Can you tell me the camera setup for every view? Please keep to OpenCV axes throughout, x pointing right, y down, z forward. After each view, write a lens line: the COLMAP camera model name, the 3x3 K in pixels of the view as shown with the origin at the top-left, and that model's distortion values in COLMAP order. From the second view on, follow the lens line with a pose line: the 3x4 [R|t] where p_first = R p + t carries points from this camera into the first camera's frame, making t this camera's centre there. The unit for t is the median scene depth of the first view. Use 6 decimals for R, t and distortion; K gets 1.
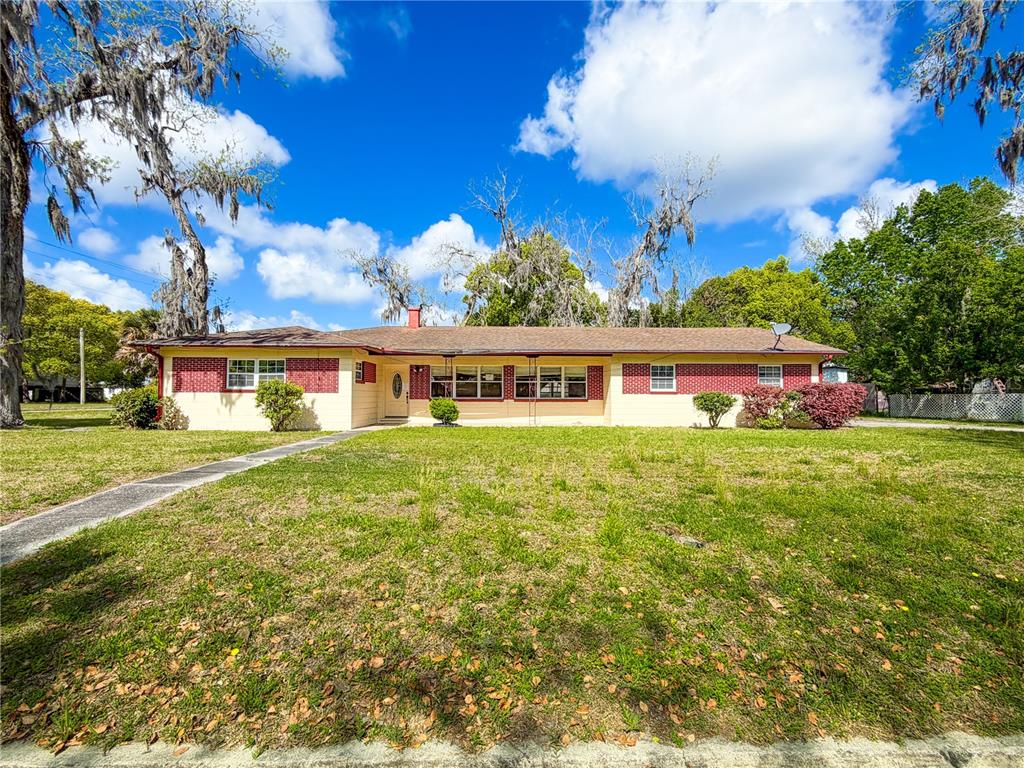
lens RADIAL K [[467.5, 0, 509.7], [0, 467.5, 389.0], [0, 0, 1]] dist [0.001706, 0.000008]
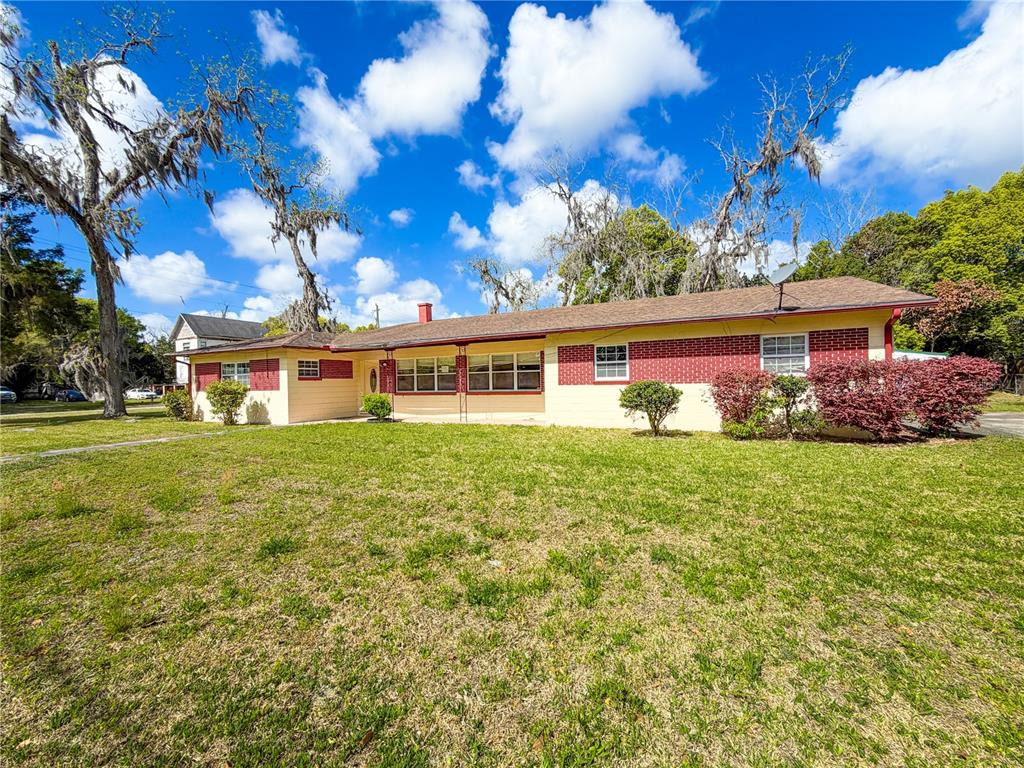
lens RADIAL K [[413.1, 0, 513.1], [0, 413.1, 386.8], [0, 0, 1]] dist [0.000392, -0.000787]
pose [[0.889989, -0.016320, -0.455690, 0.487507], [0.029485, 0.999328, 0.021796, -0.004339], [0.455028, -0.032834, 0.889872, 0.343961]]
